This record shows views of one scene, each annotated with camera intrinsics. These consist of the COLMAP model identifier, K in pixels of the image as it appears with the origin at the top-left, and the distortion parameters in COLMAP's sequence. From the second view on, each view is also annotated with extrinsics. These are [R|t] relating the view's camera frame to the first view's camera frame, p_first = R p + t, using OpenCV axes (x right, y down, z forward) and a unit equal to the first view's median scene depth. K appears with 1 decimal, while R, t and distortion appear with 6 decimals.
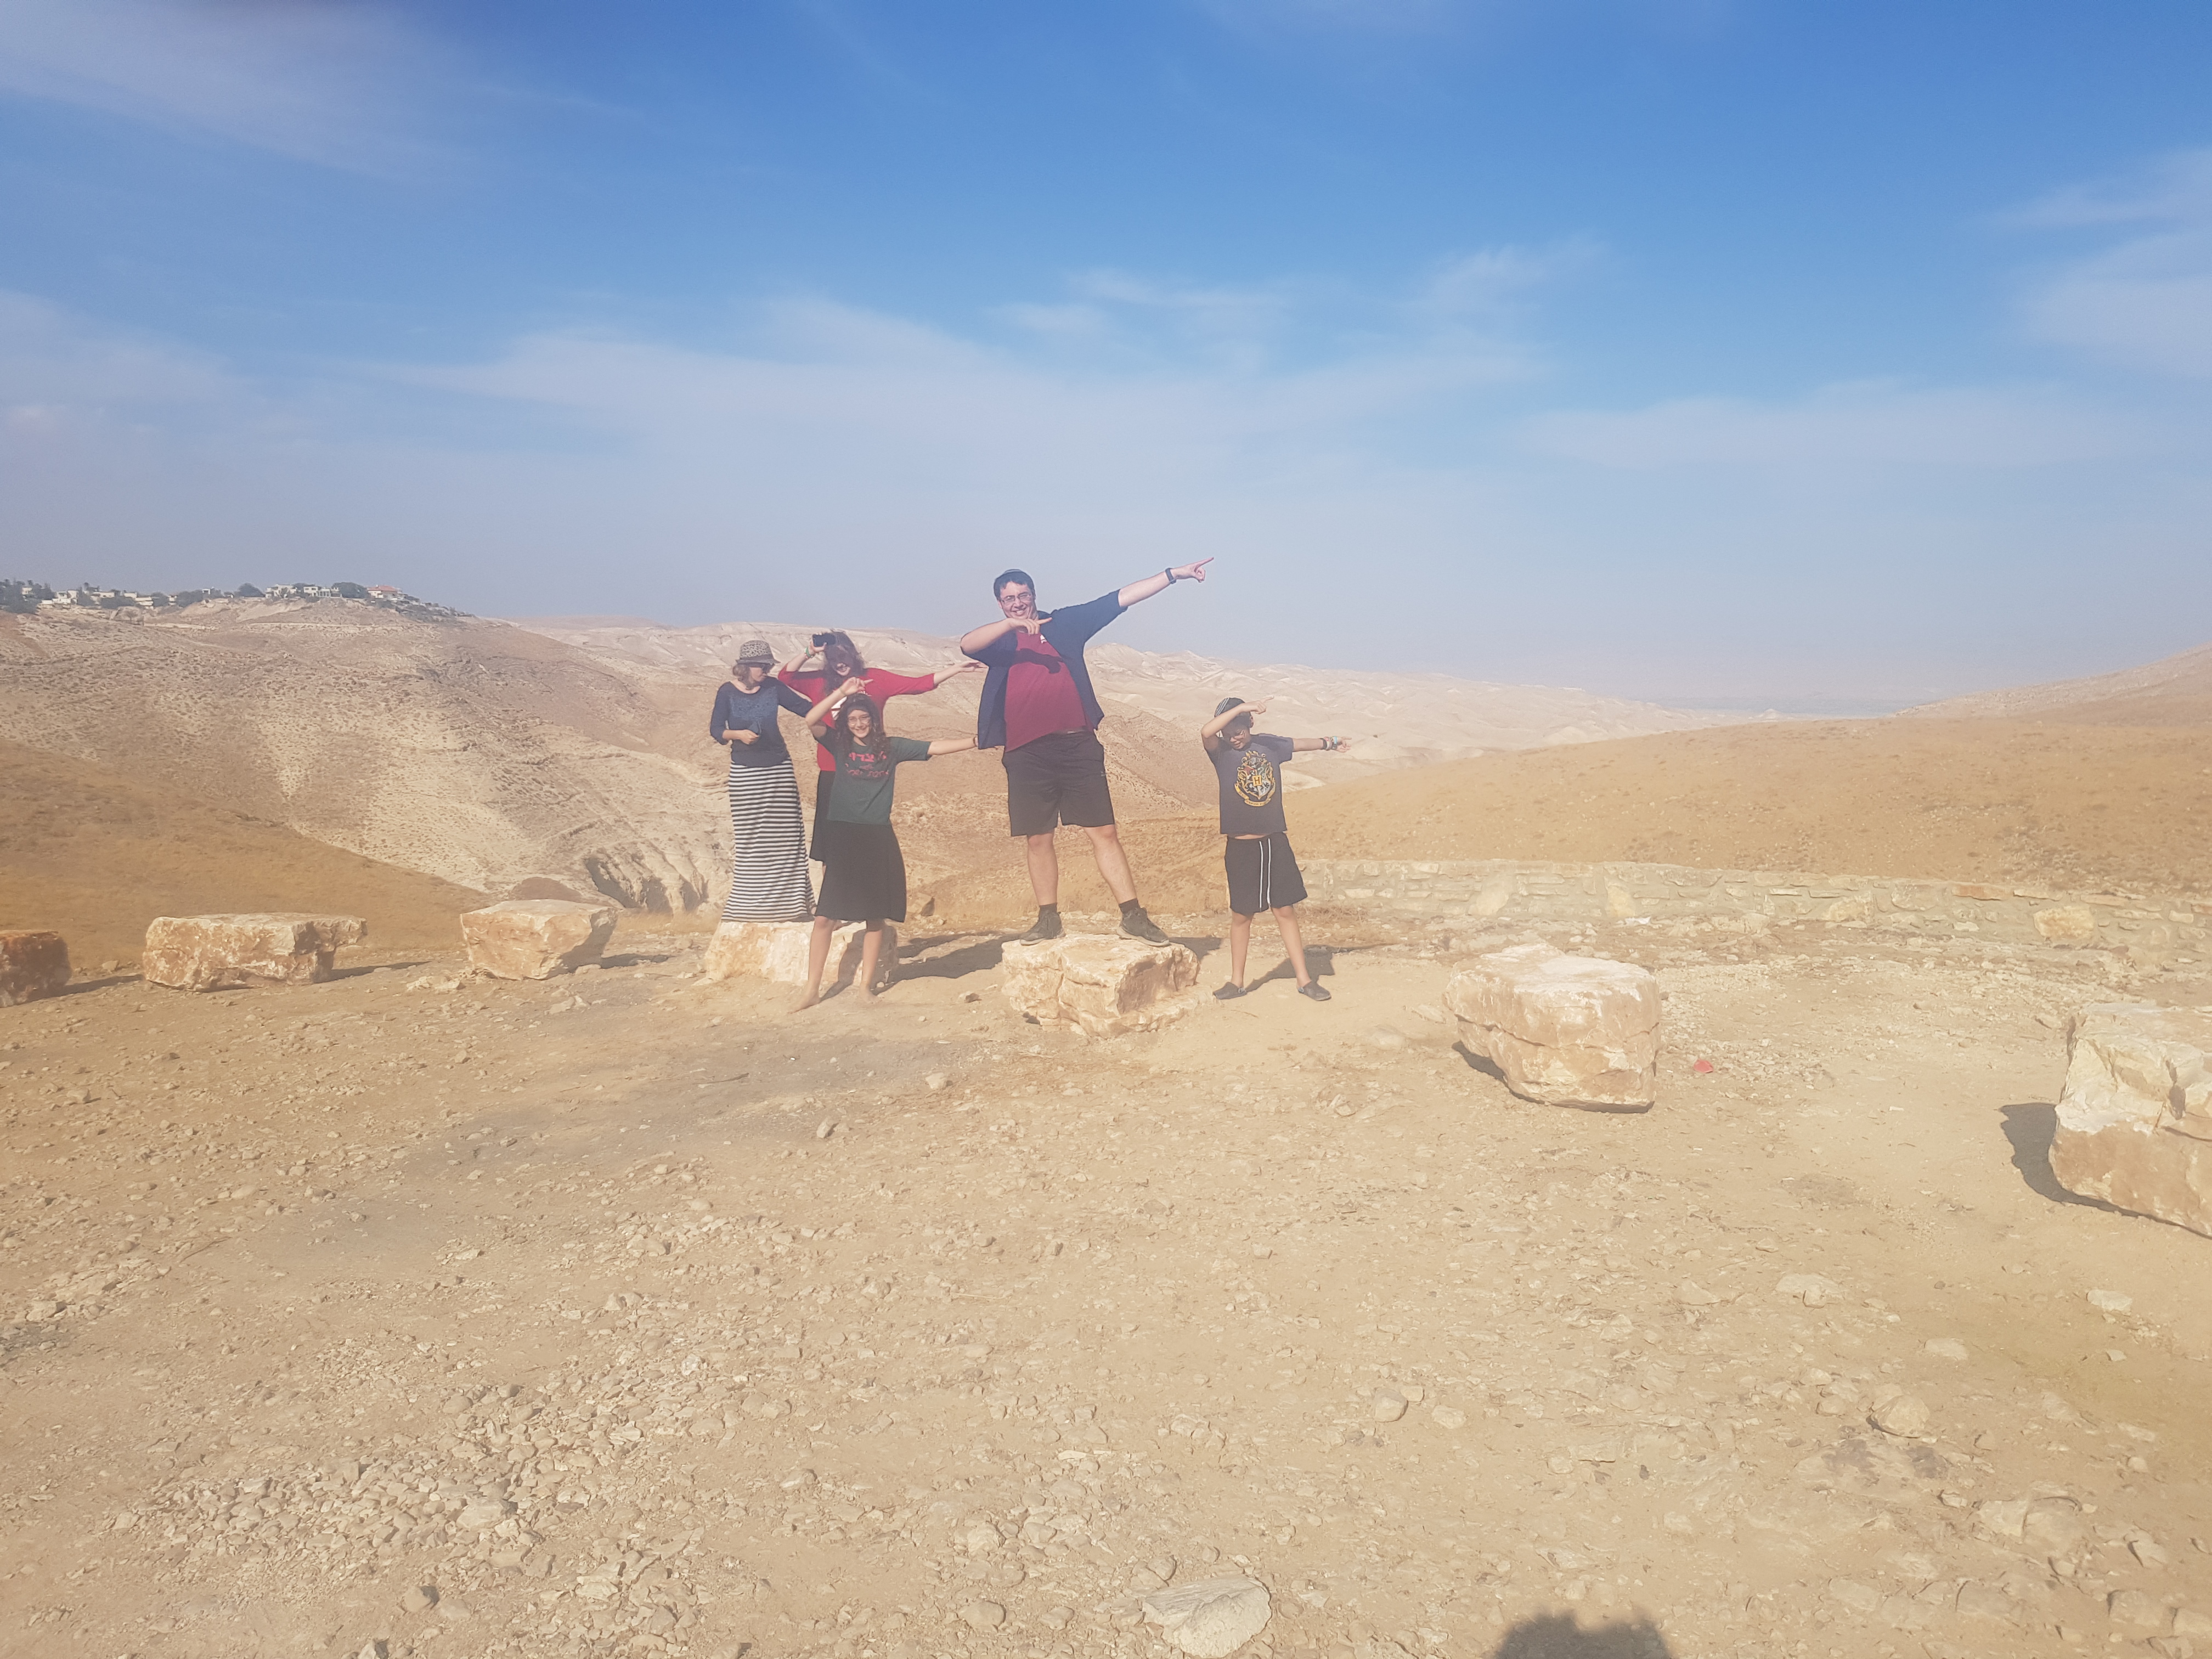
lens RADIAL K [[1713.0, 0, 1114.2], [0, 1713.0, 823.2], [0, 0, 1]] dist [0.096122, -0.155593]
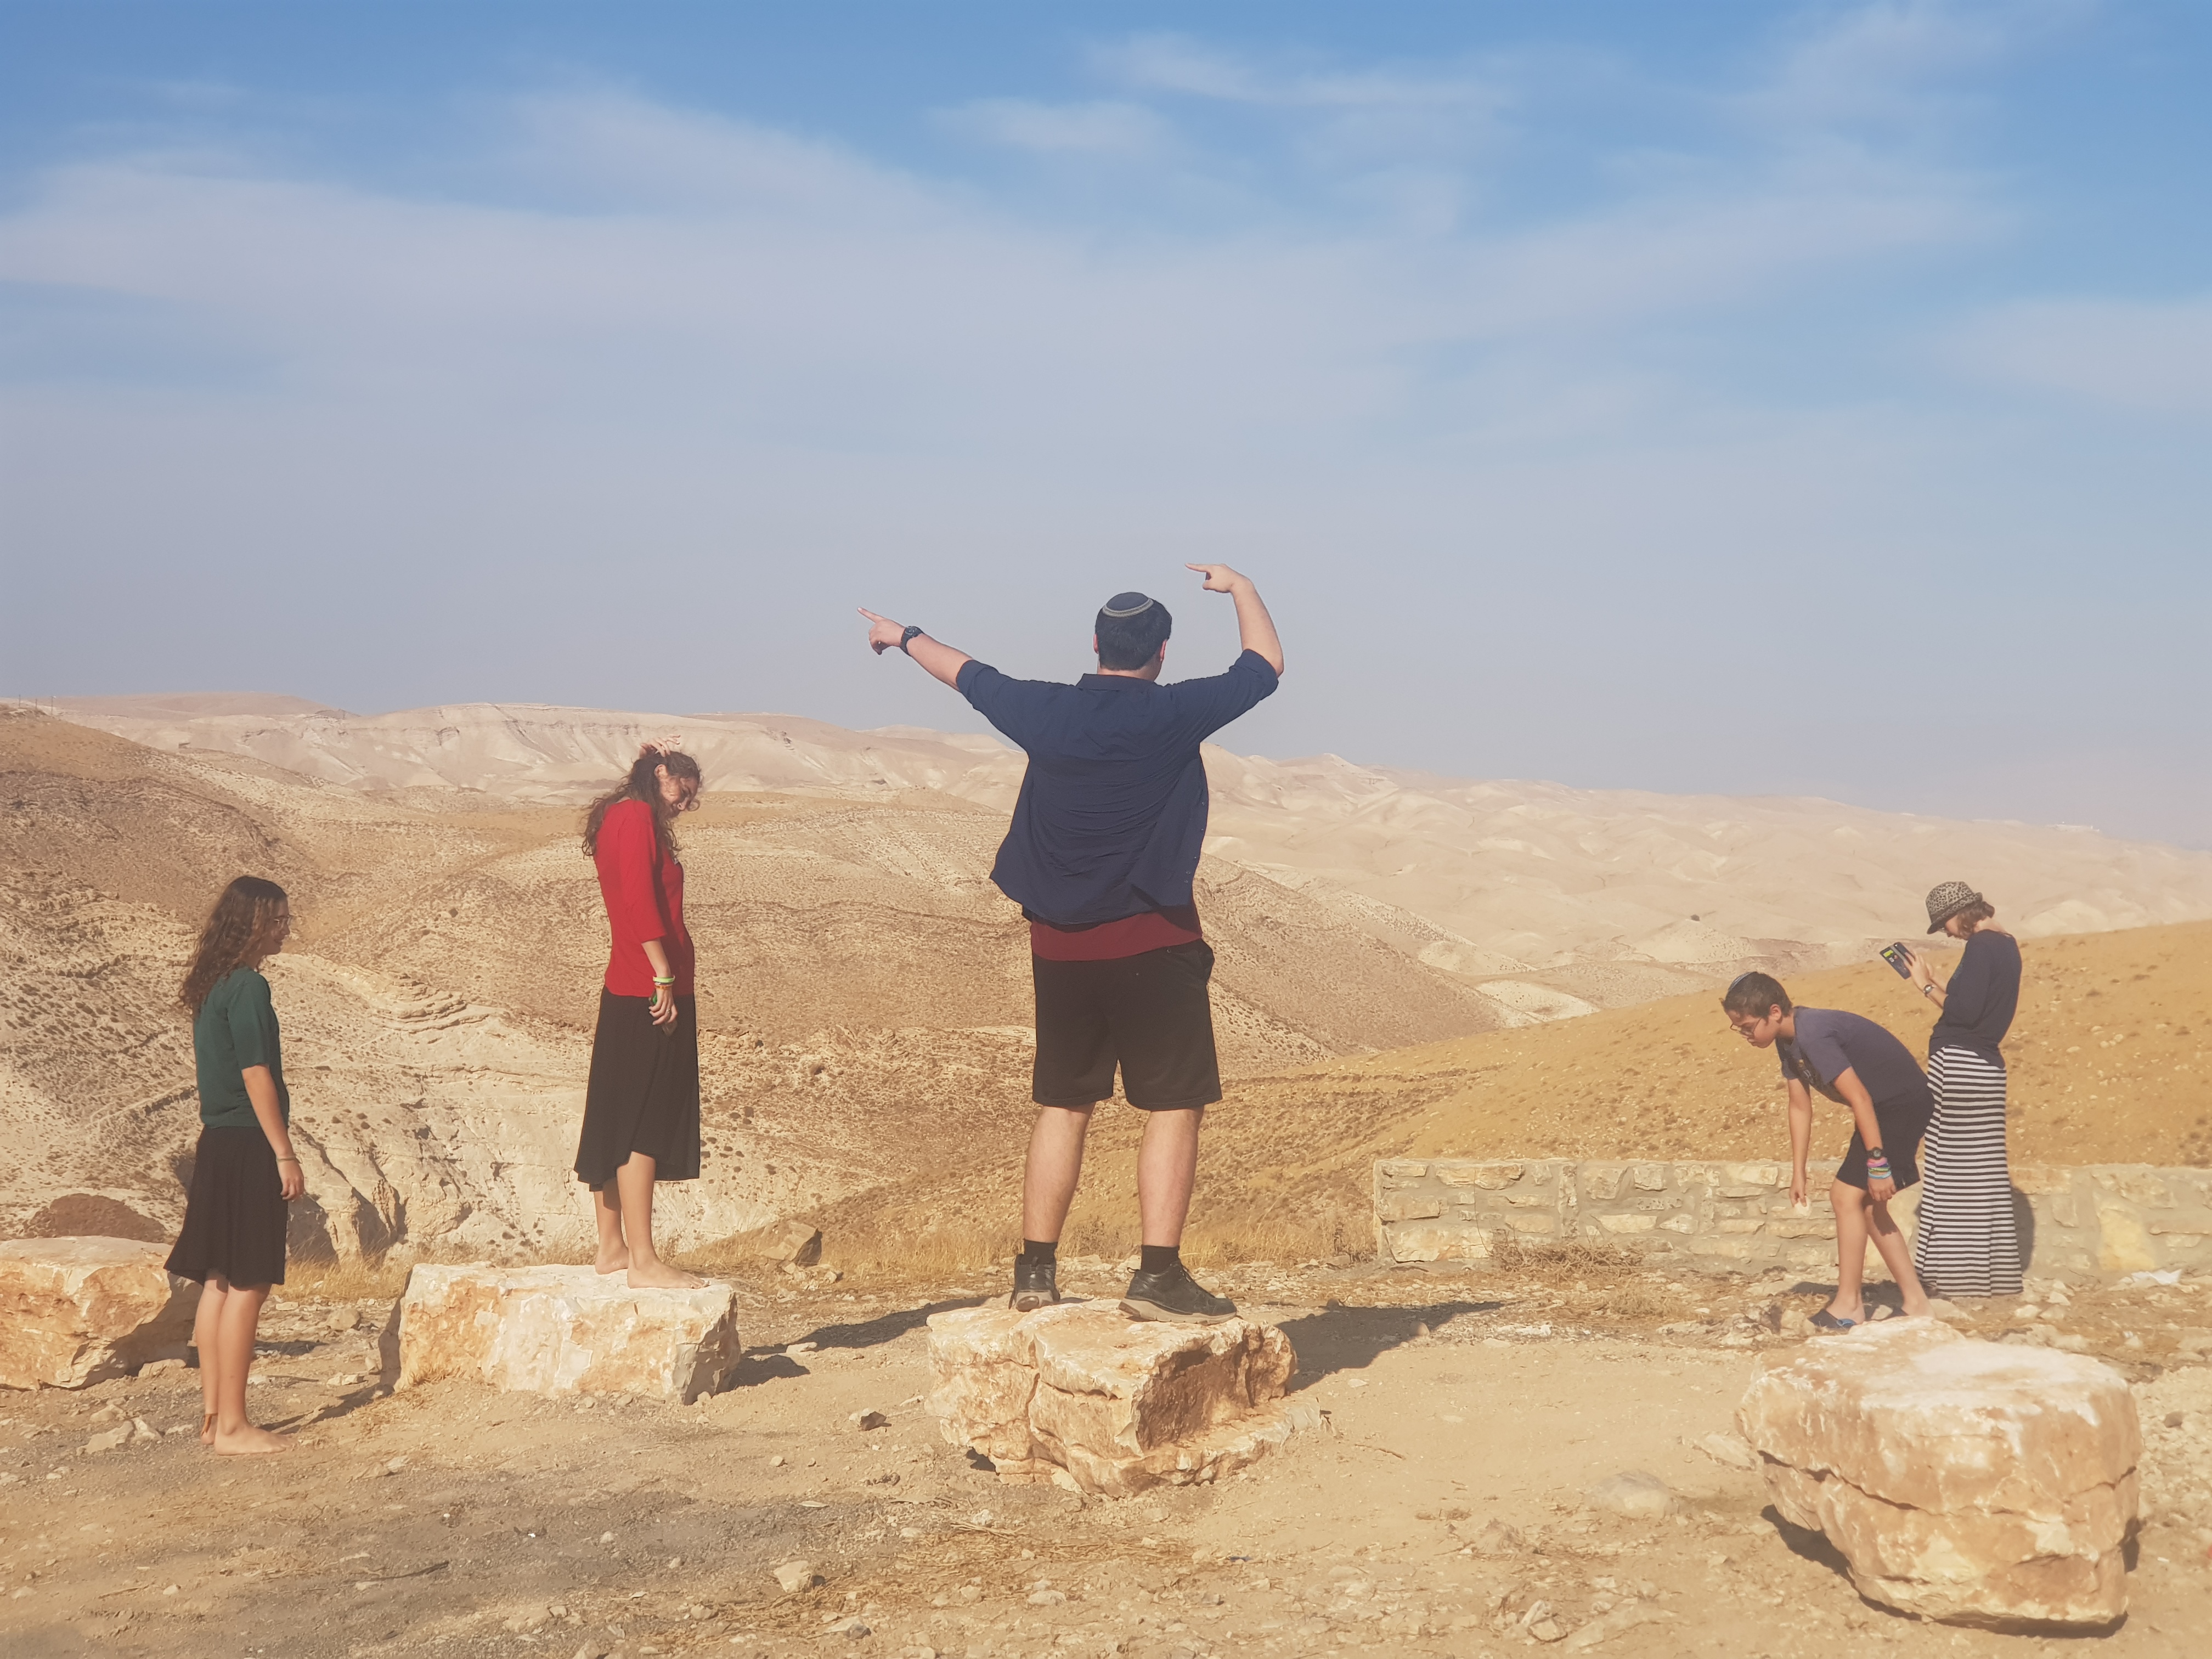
lens RADIAL K [[3298.3, 0, 1127.5], [0, 3298.3, 832.5], [0, 0, 1]] dist [0.085060, 0.000000]
pose [[0.999815, -0.002283, -0.019102, 0.010453], [0.000813, 0.997062, -0.076591, -0.000949], [0.019221, 0.076561, 0.996880, -0.024628]]
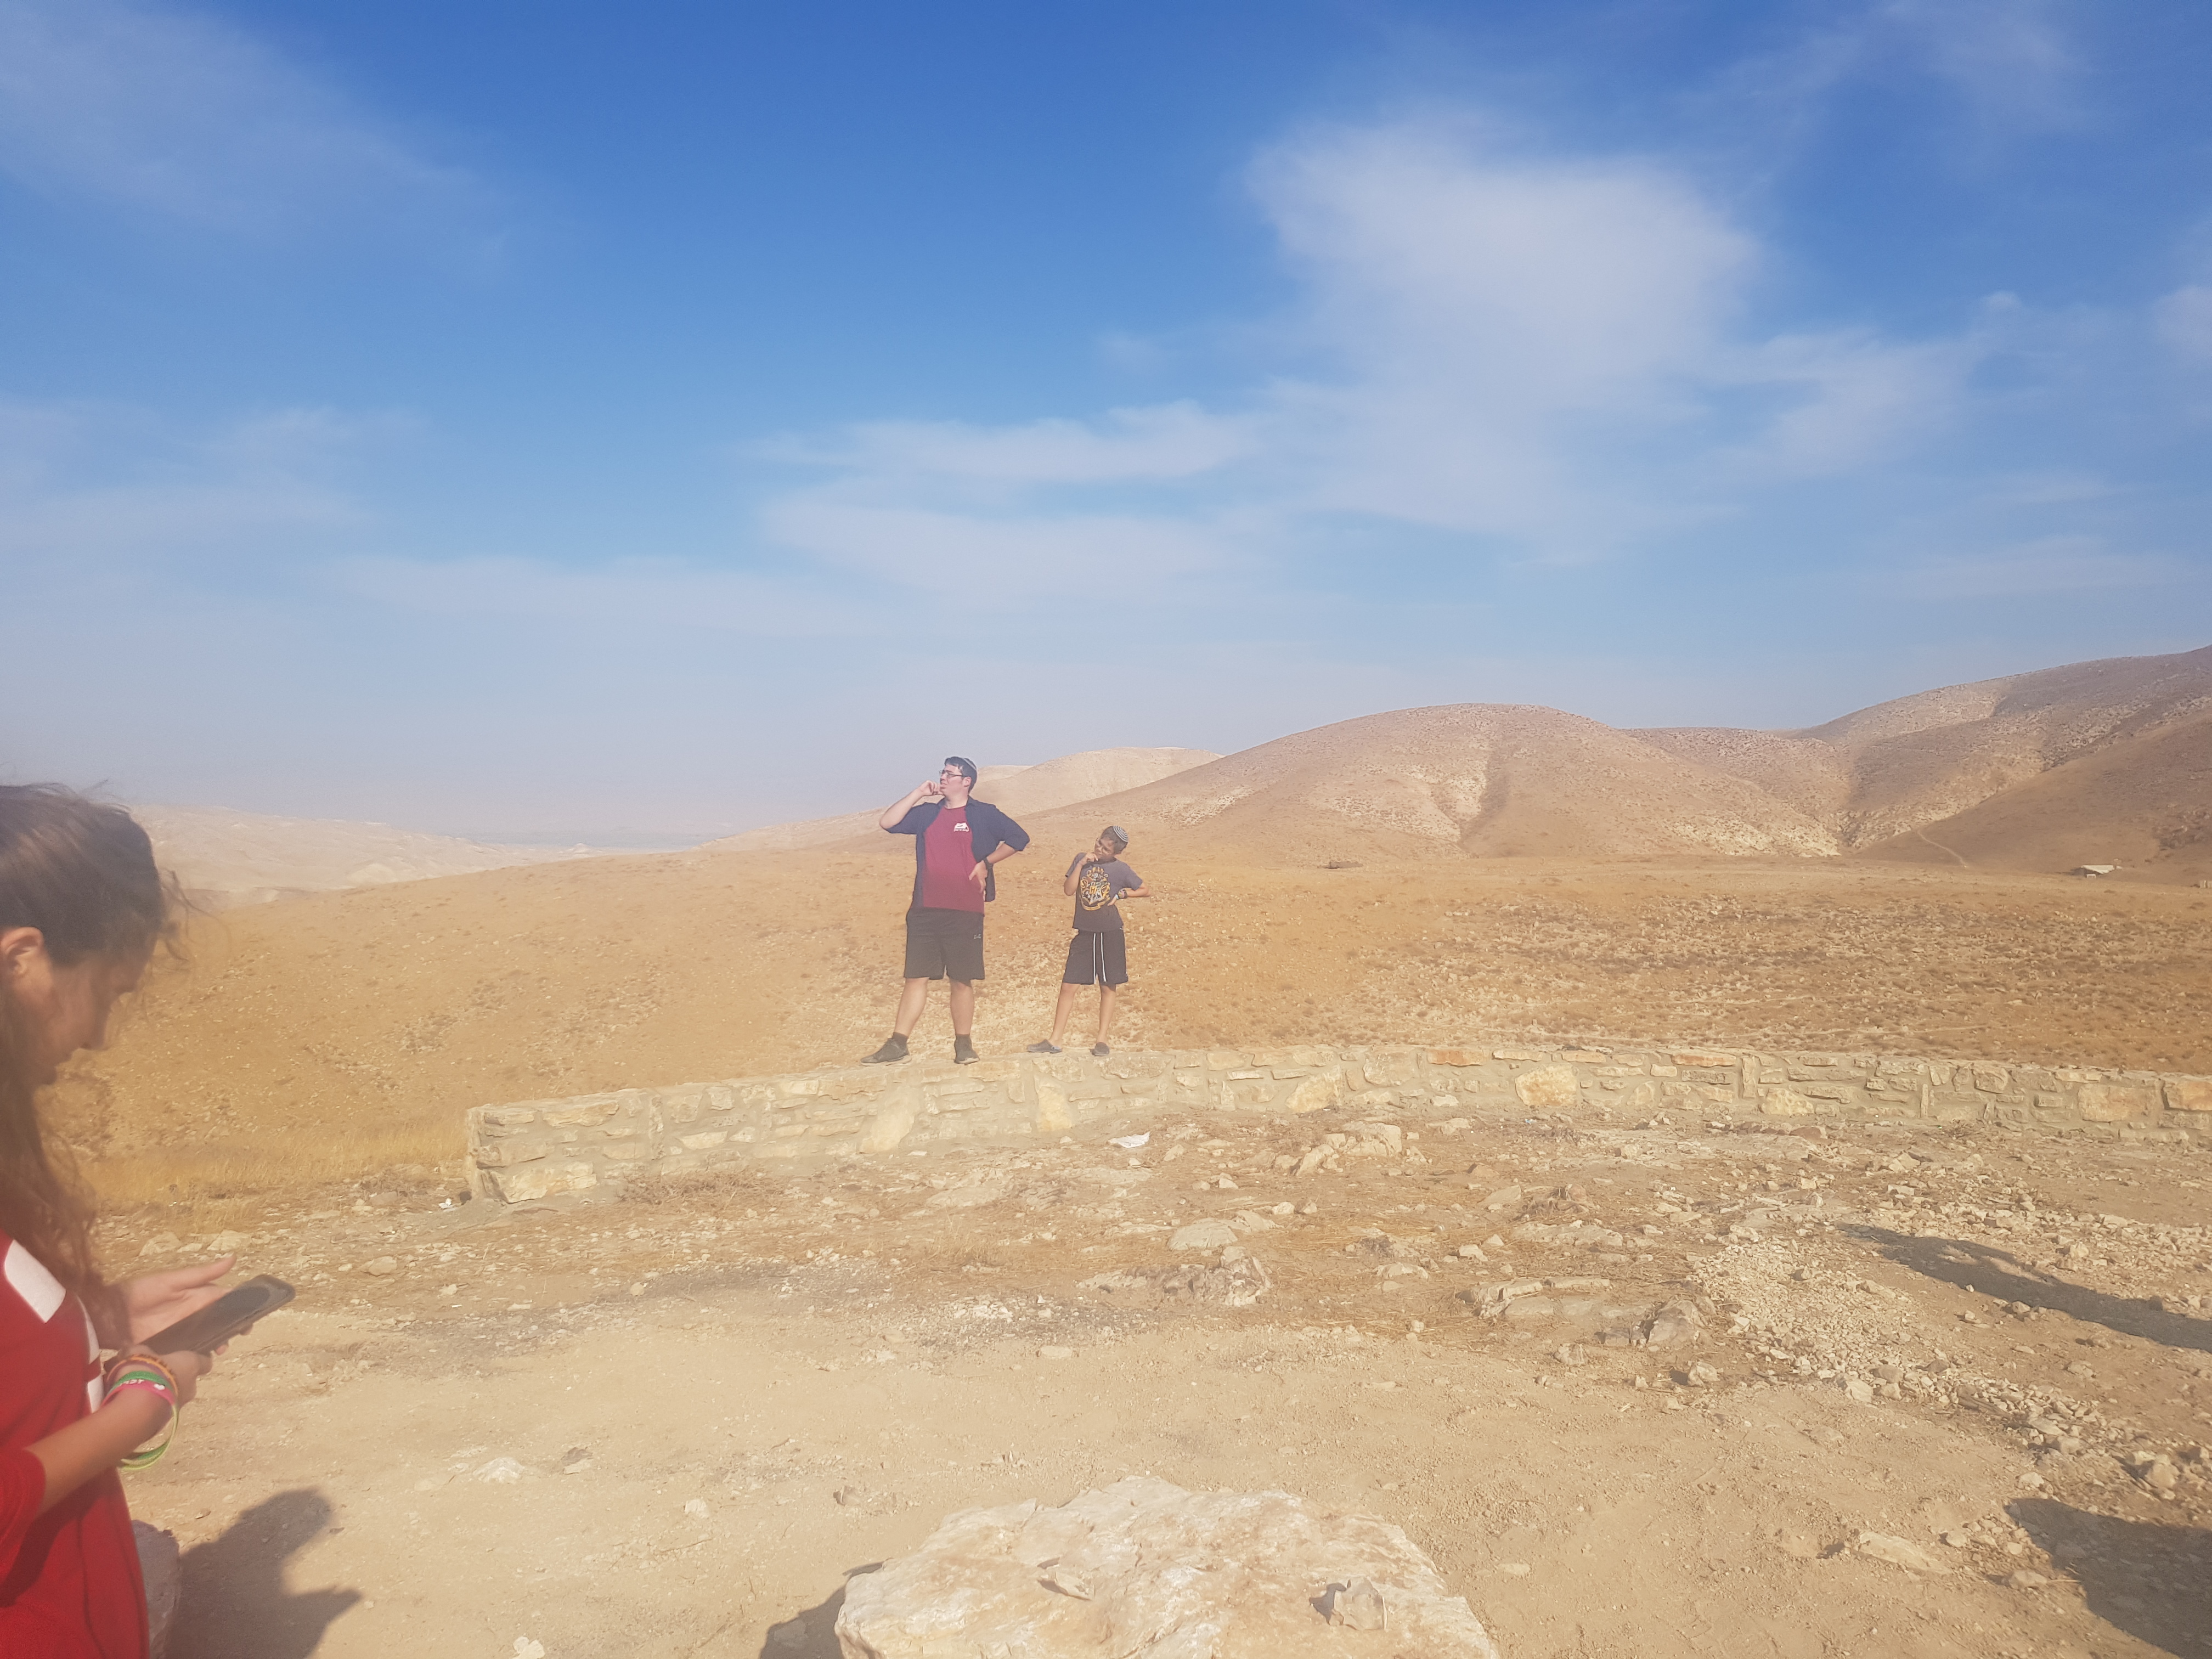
lens RADIAL K [[1713.0, 0, 1115.6], [0, 1713.0, 825.8], [0, 0, 1]] dist [0.096122, -0.155593]
pose [[0.788591, -0.005111, 0.614897, -0.131570], [0.051909, 0.996950, -0.058285, -0.030567], [-0.612723, 0.077881, 0.786451, 0.444997]]
